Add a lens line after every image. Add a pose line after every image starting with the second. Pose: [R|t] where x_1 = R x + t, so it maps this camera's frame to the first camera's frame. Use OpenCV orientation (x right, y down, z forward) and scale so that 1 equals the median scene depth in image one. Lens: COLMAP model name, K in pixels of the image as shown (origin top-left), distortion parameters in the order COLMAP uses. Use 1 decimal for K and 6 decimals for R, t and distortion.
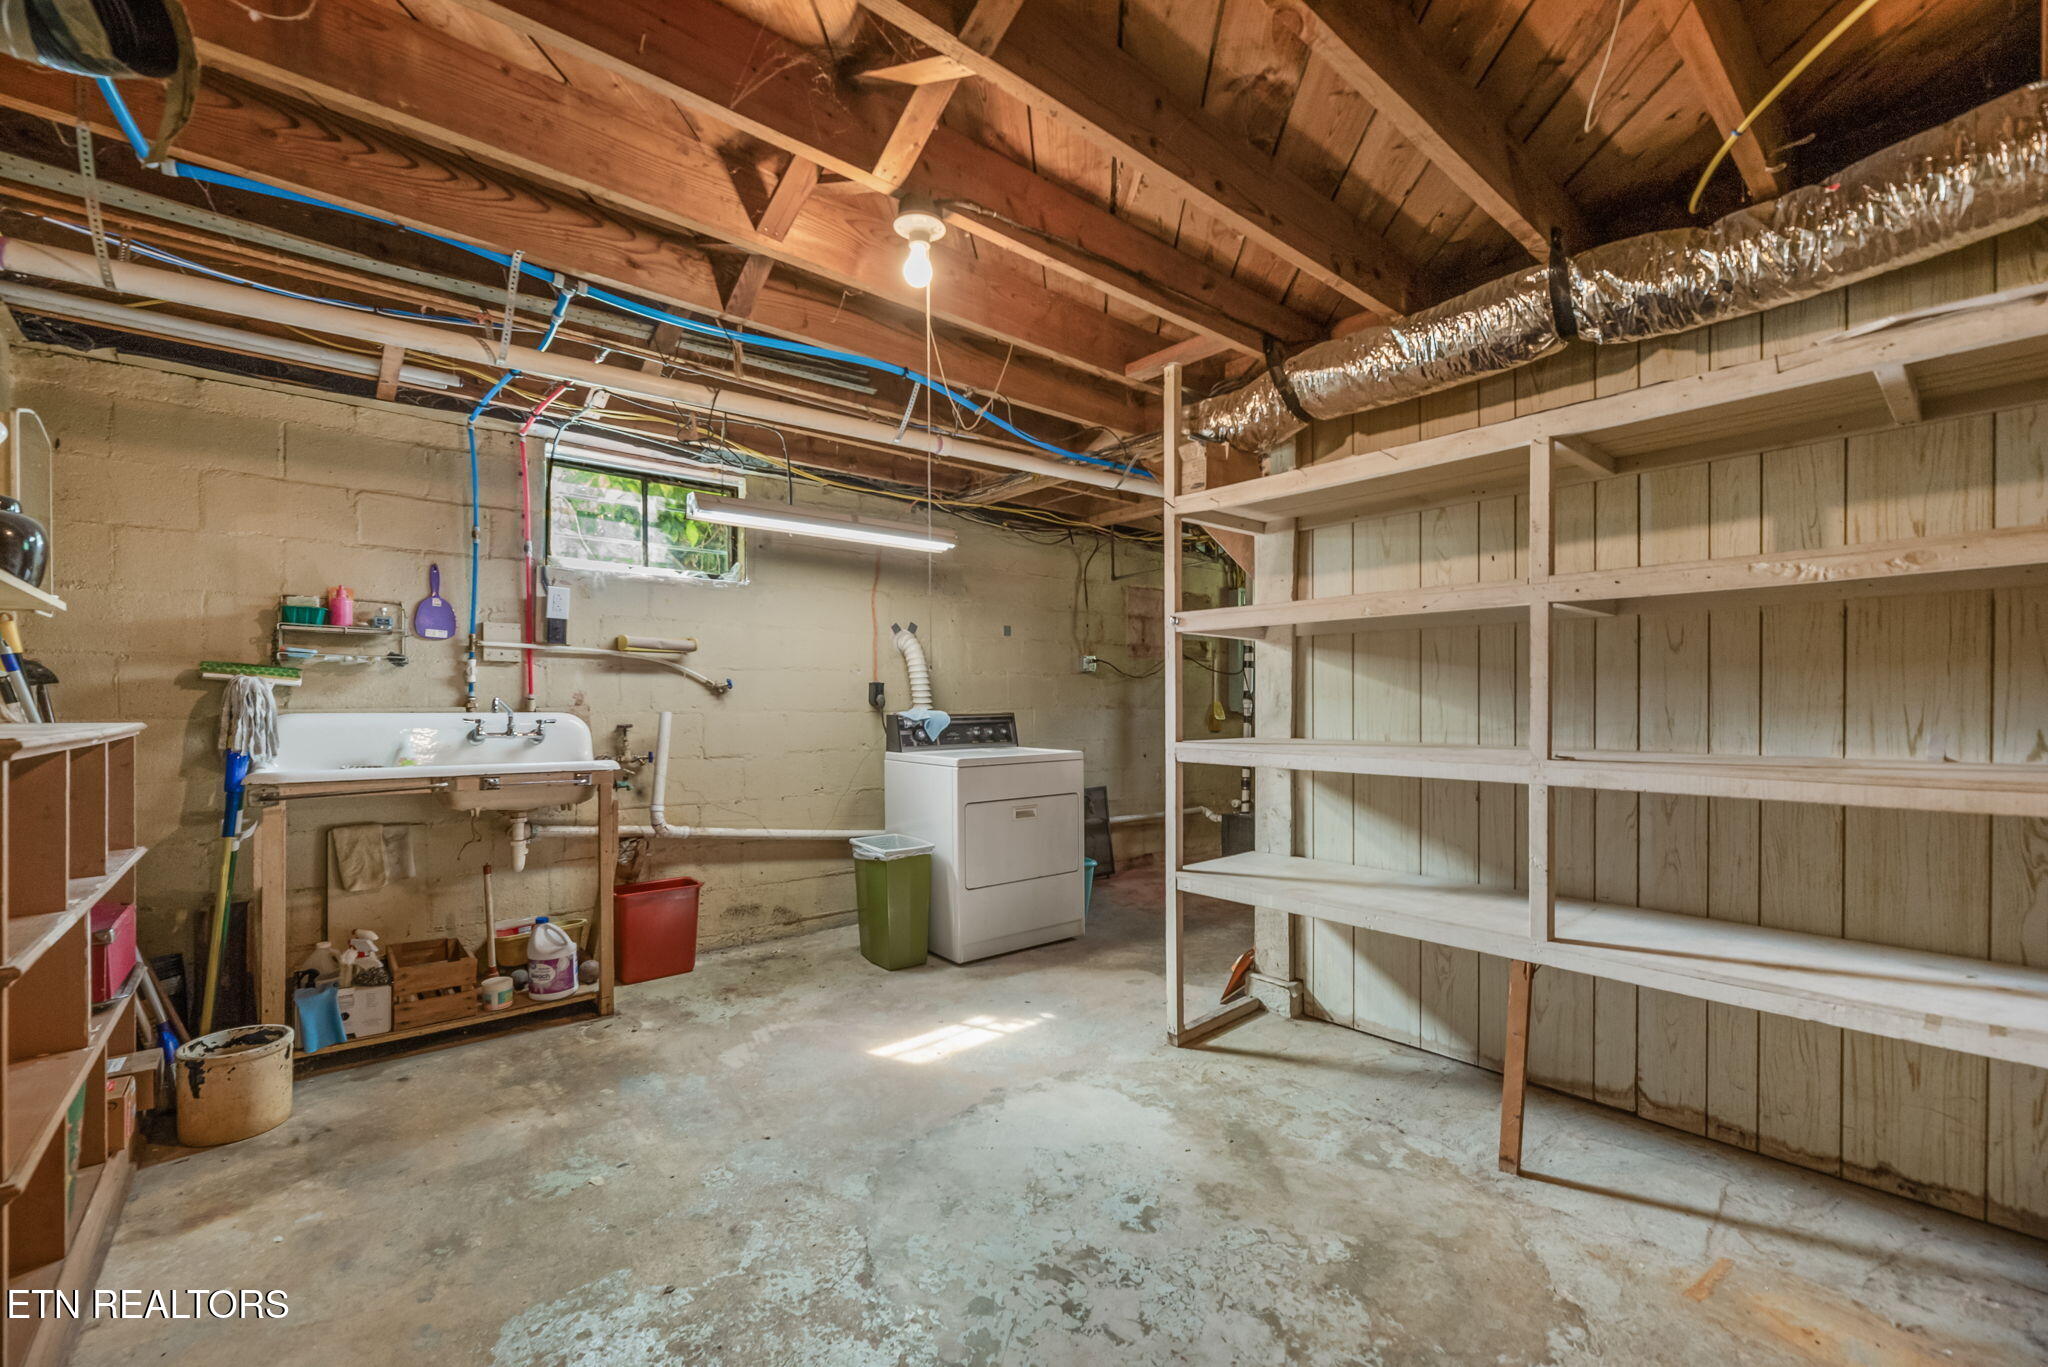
lens RADIAL K [[840.1, 0, 1004.9], [0, 840.1, 724.2], [0, 0, 1]] dist [-0.001413, 0.000116]
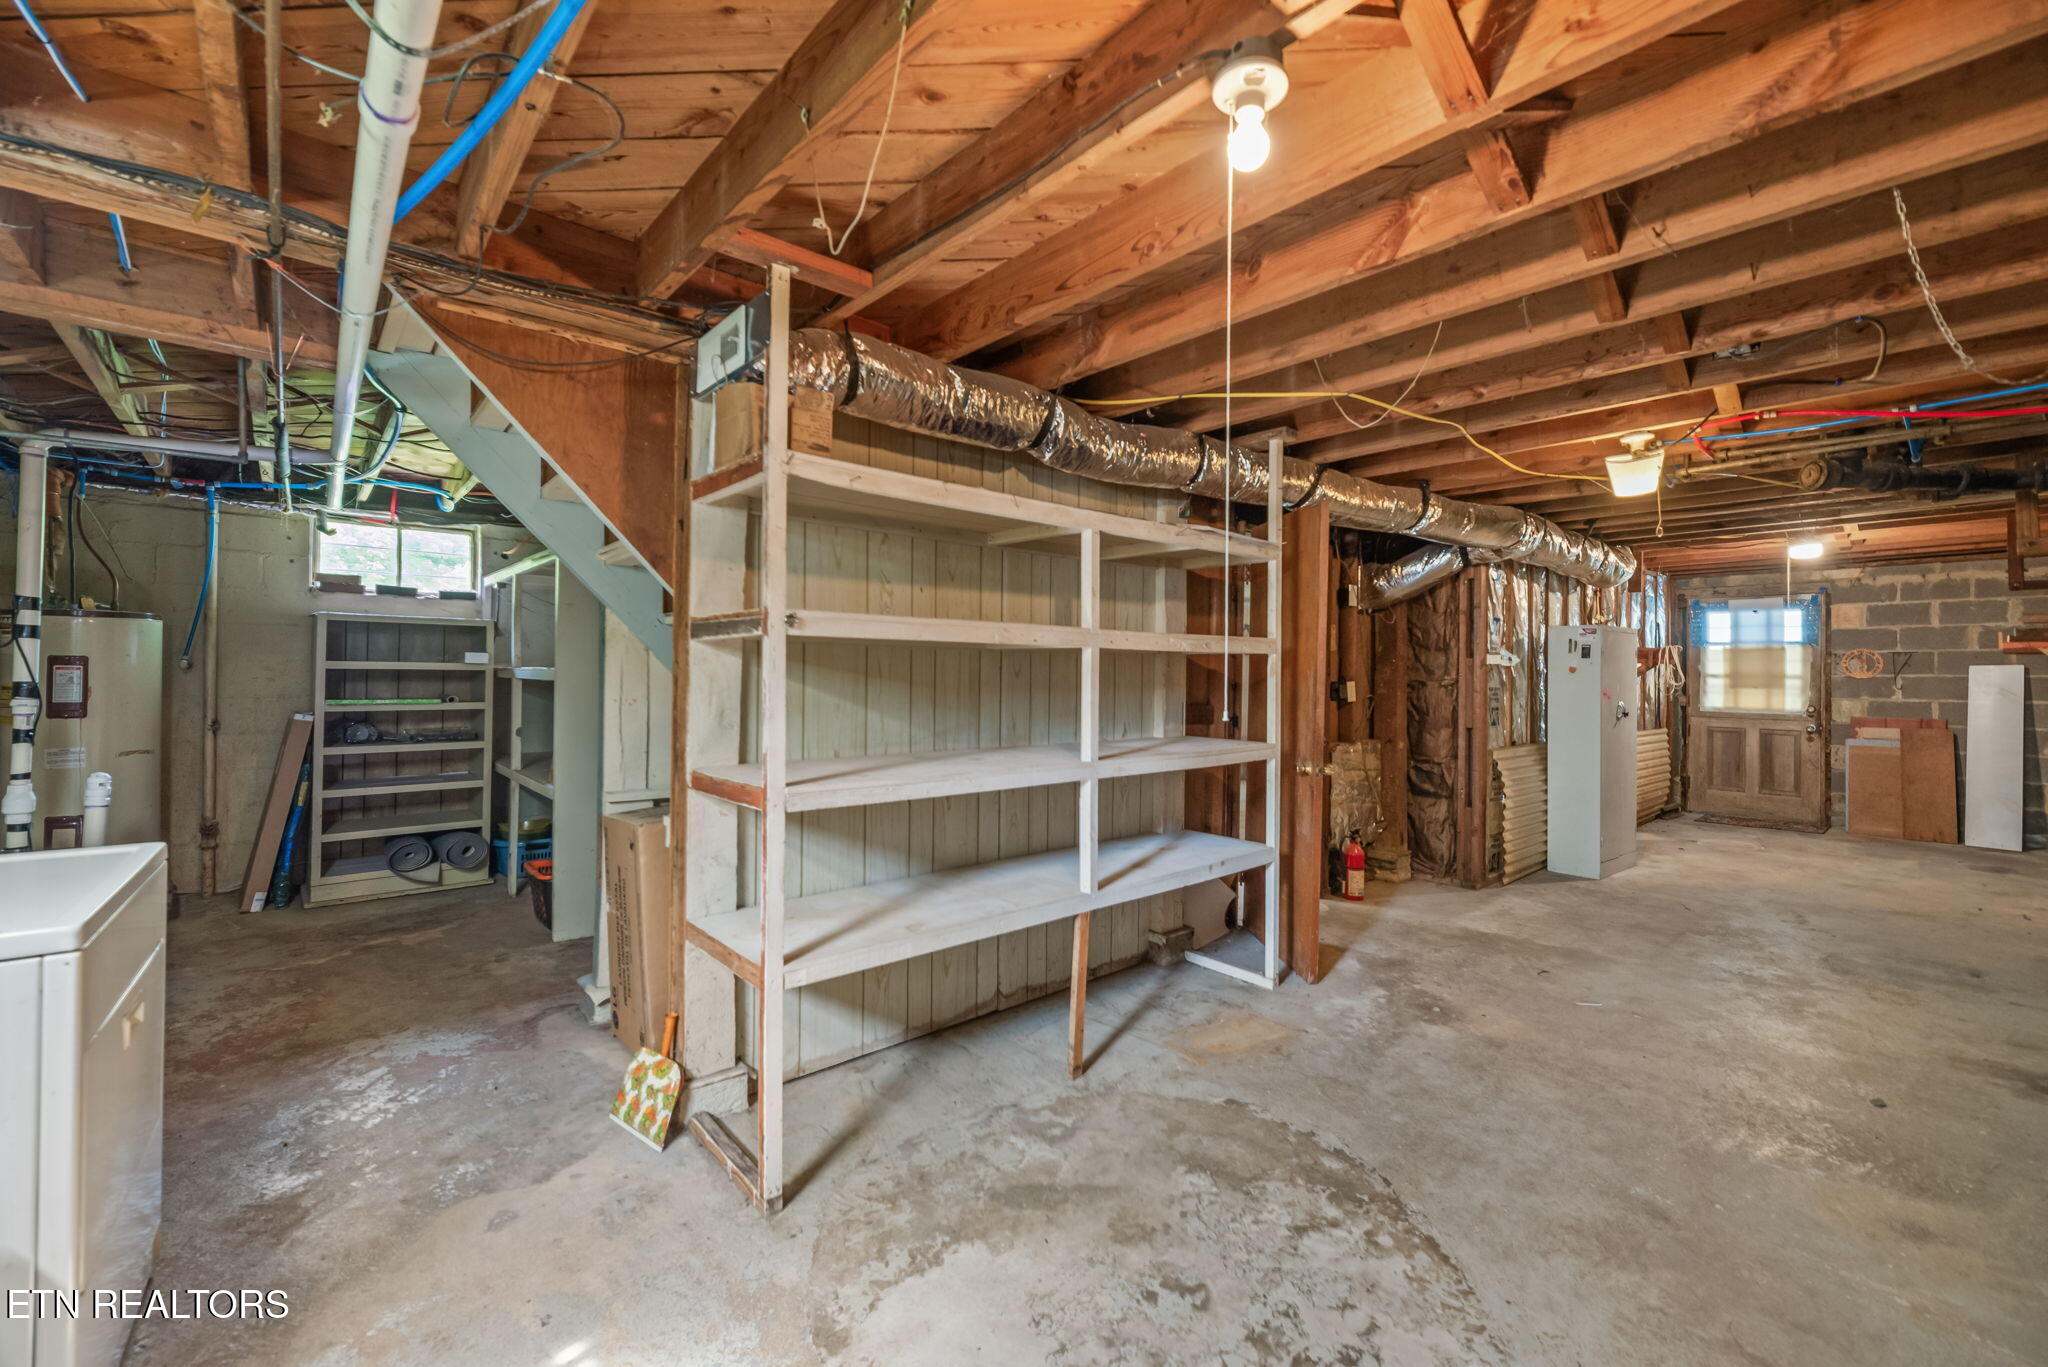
lens RADIAL K [[840.1, 0, 1039.4], [0, 840.1, 673.5], [0, 0, 1]] dist [-0.001413, 0.000116]
pose [[-0.036312, 0.002818, 0.999337, -1.036577], [0.009974, 0.999947, -0.002457, -0.142235], [-0.999291, 0.009878, -0.036338, 1.588928]]
